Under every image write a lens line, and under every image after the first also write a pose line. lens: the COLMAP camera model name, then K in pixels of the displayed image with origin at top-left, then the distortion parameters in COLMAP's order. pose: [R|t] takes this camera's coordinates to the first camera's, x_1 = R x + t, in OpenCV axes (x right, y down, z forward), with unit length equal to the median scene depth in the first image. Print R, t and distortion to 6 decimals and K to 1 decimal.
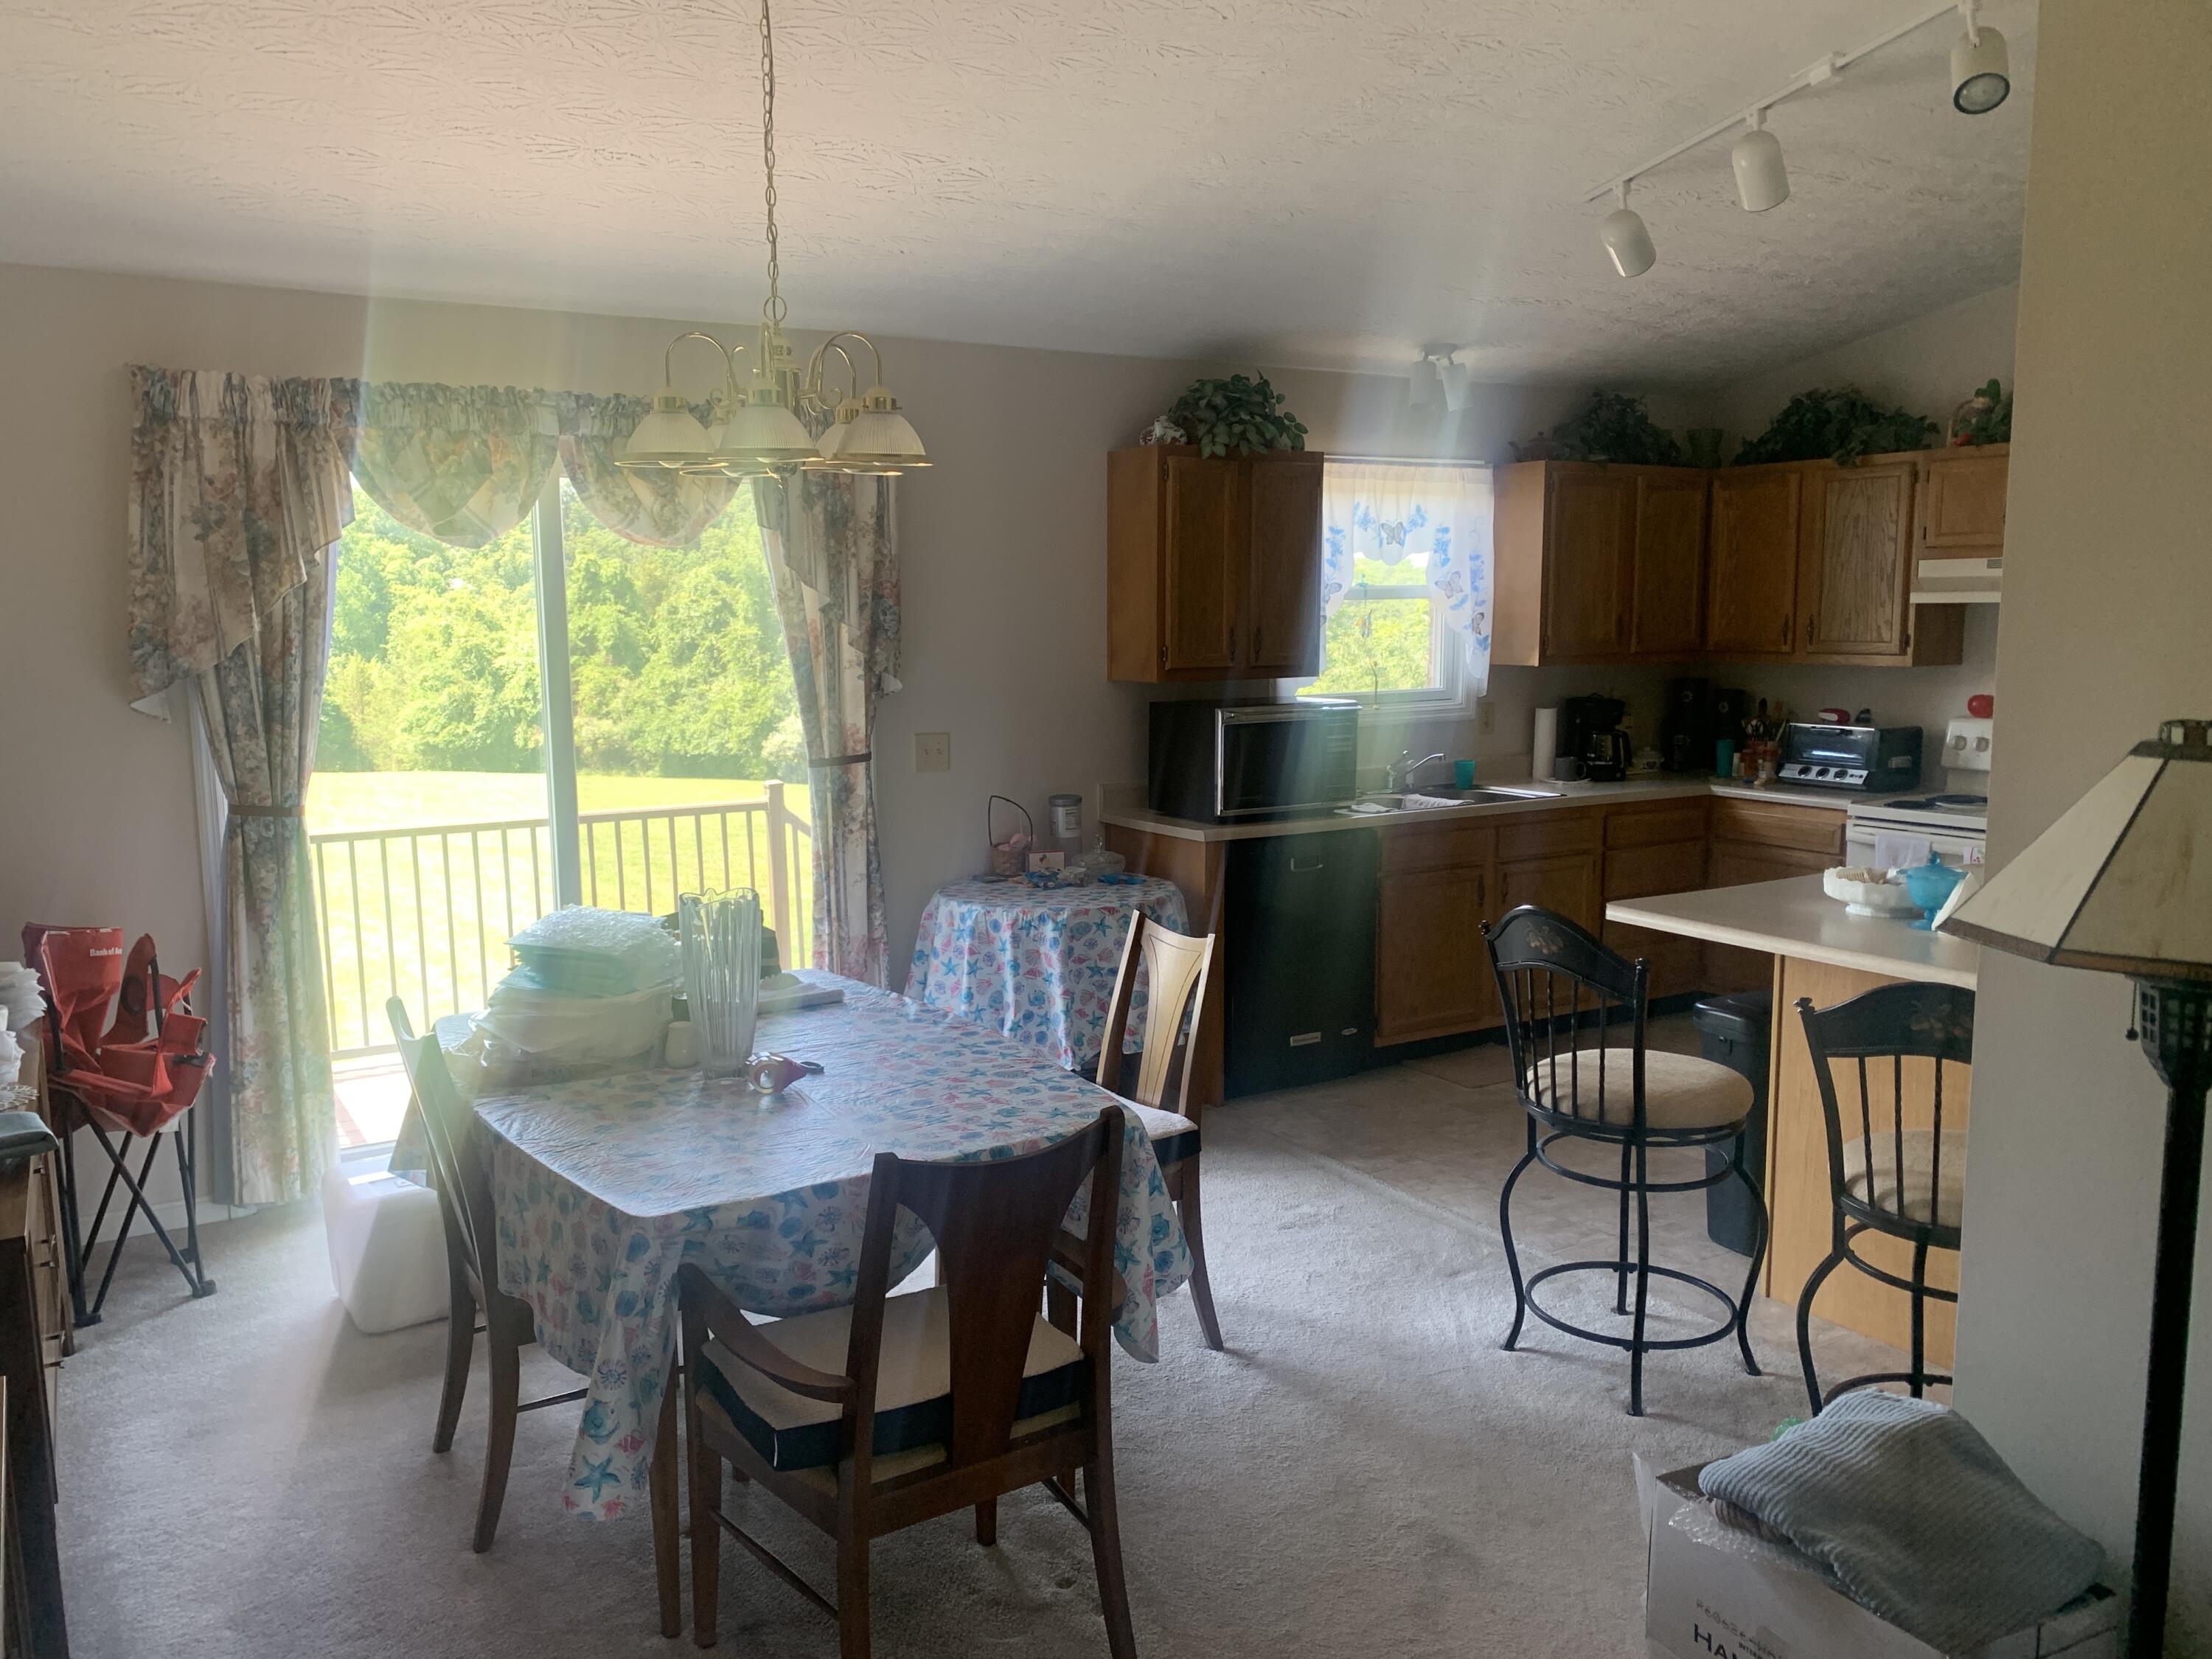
lens RADIAL K [[1711.2, 0, 1093.4], [0, 1711.2, 838.1], [0, 0, 1]] dist [0.061138, -0.056083]
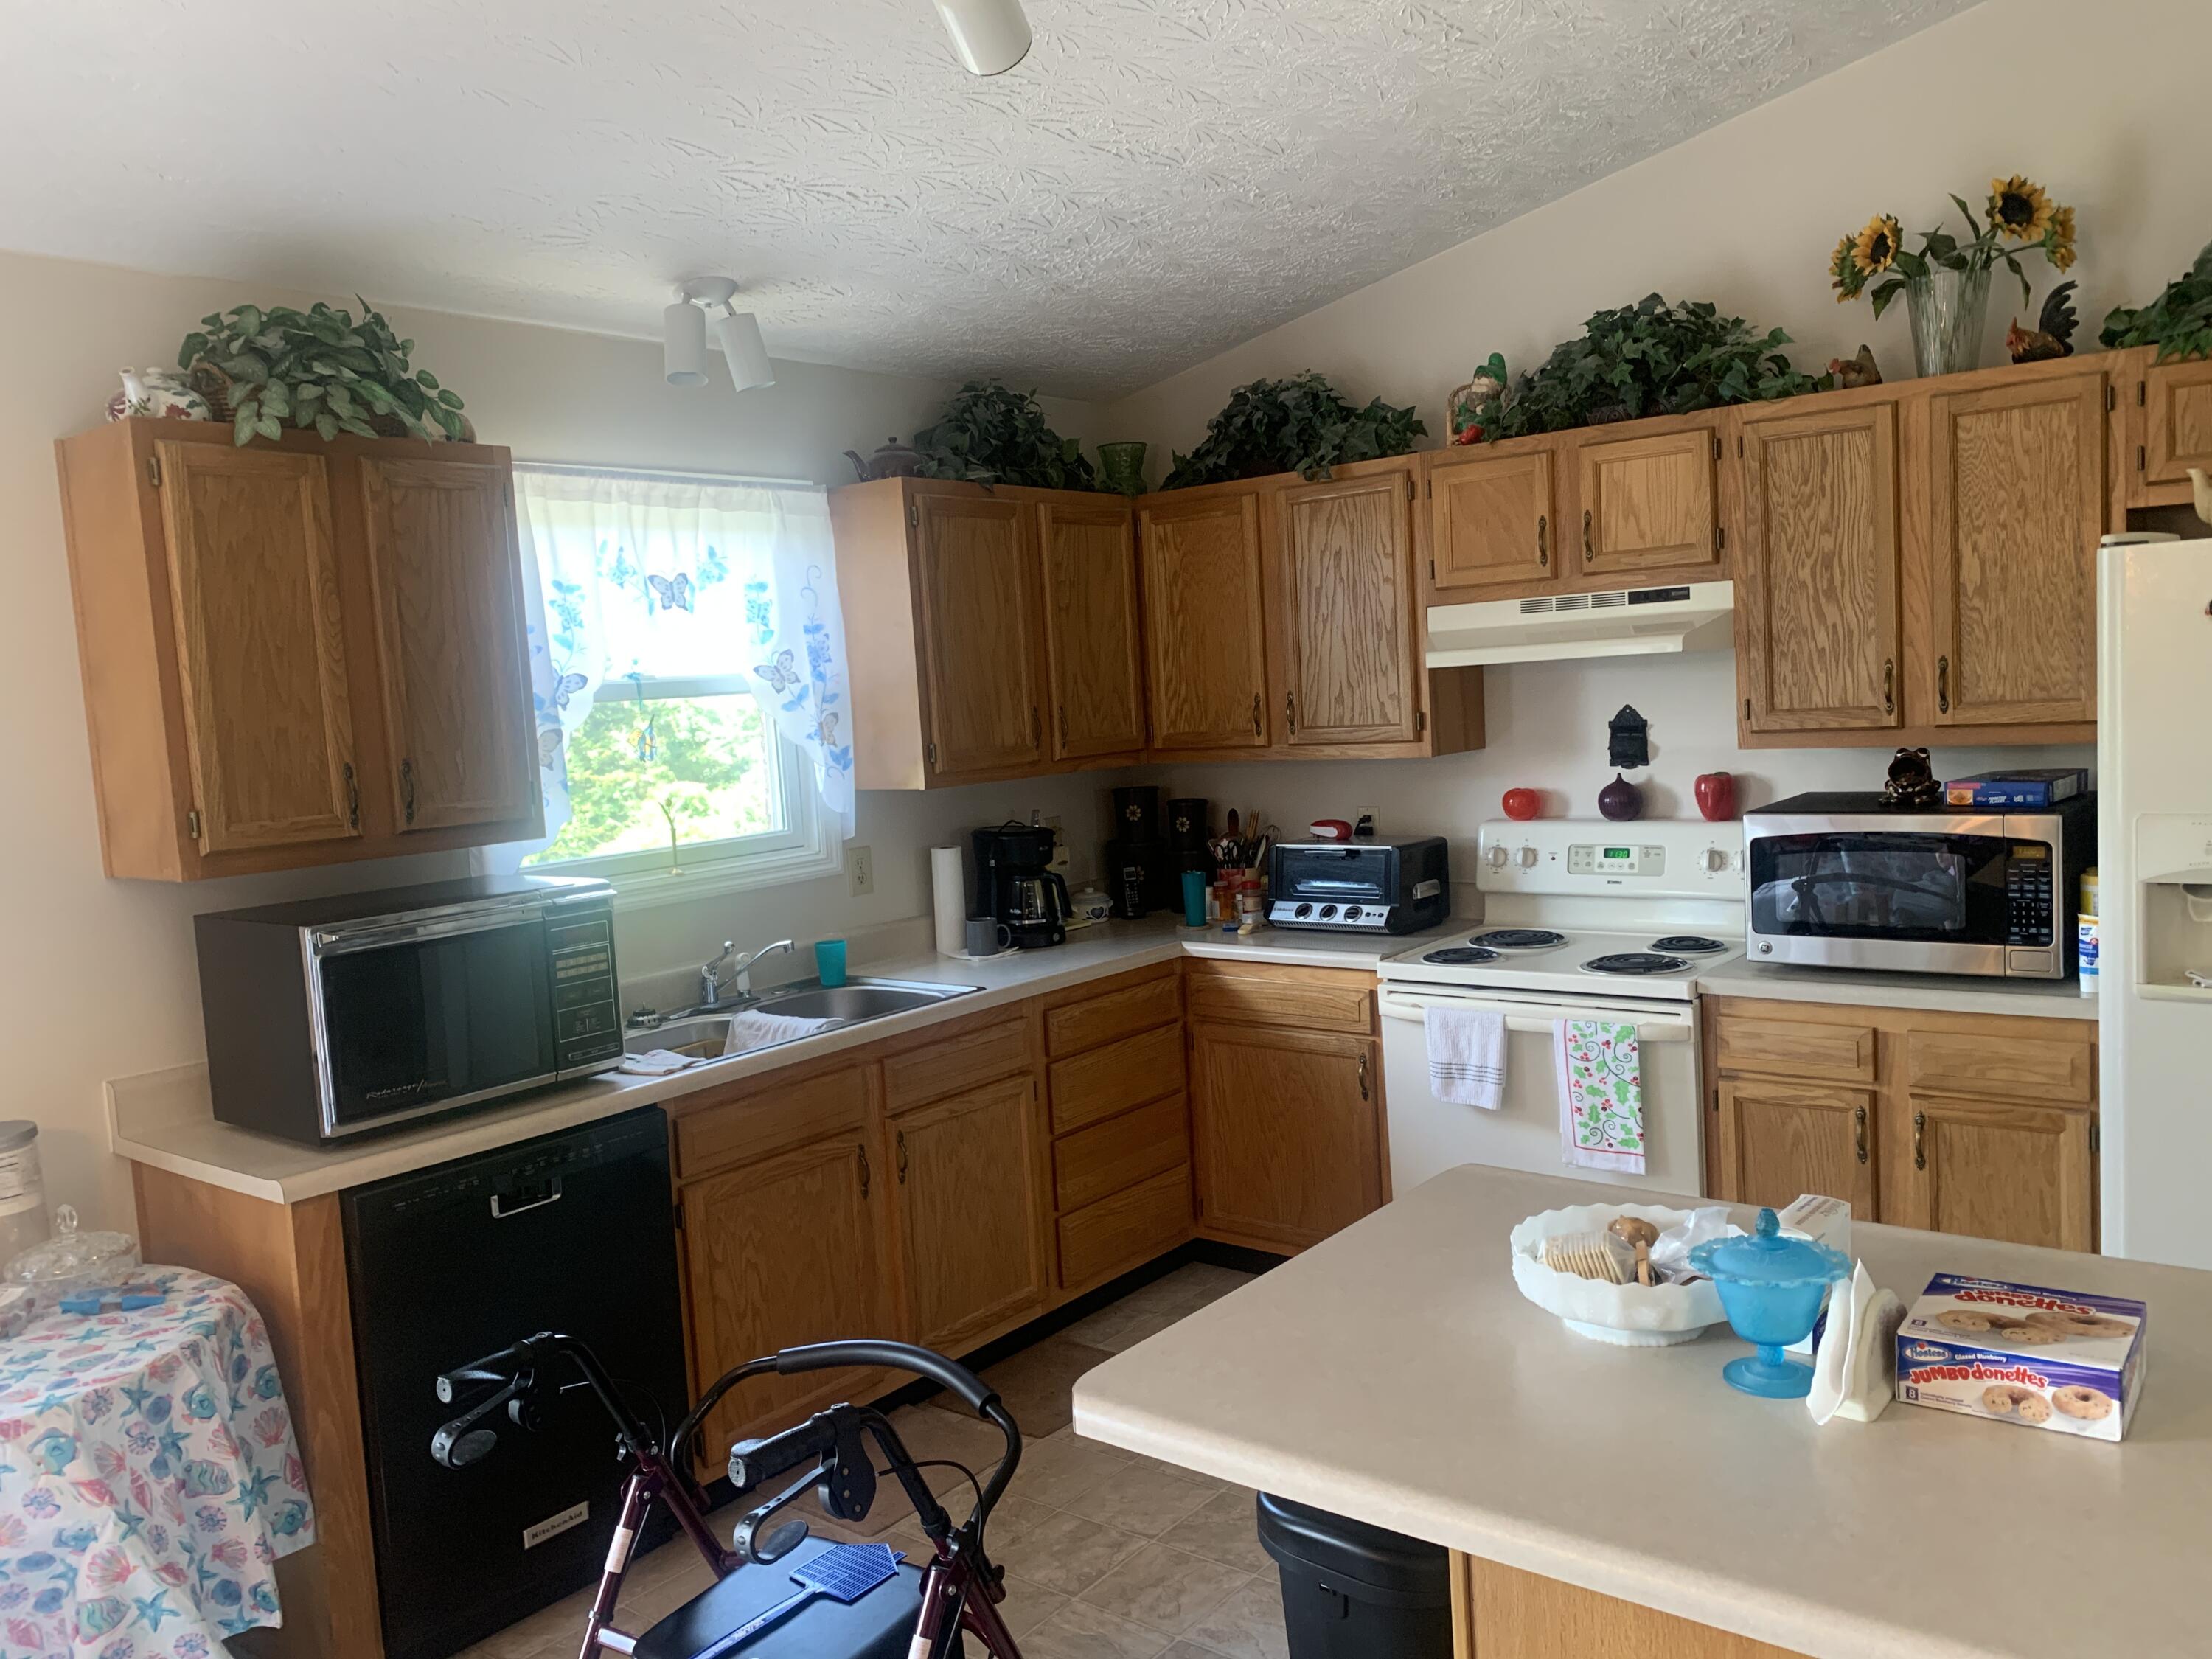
lens RADIAL K [[1711.2, 0, 1123.8], [0, 1711.2, 847.0], [0, 0, 1]] dist [0.061138, -0.056083]
pose [[0.937599, -0.082158, 0.337873, 0.110969], [0.099642, 0.994418, -0.034703, -0.049418], [-0.333136, 0.066204, 0.940552, 0.373590]]
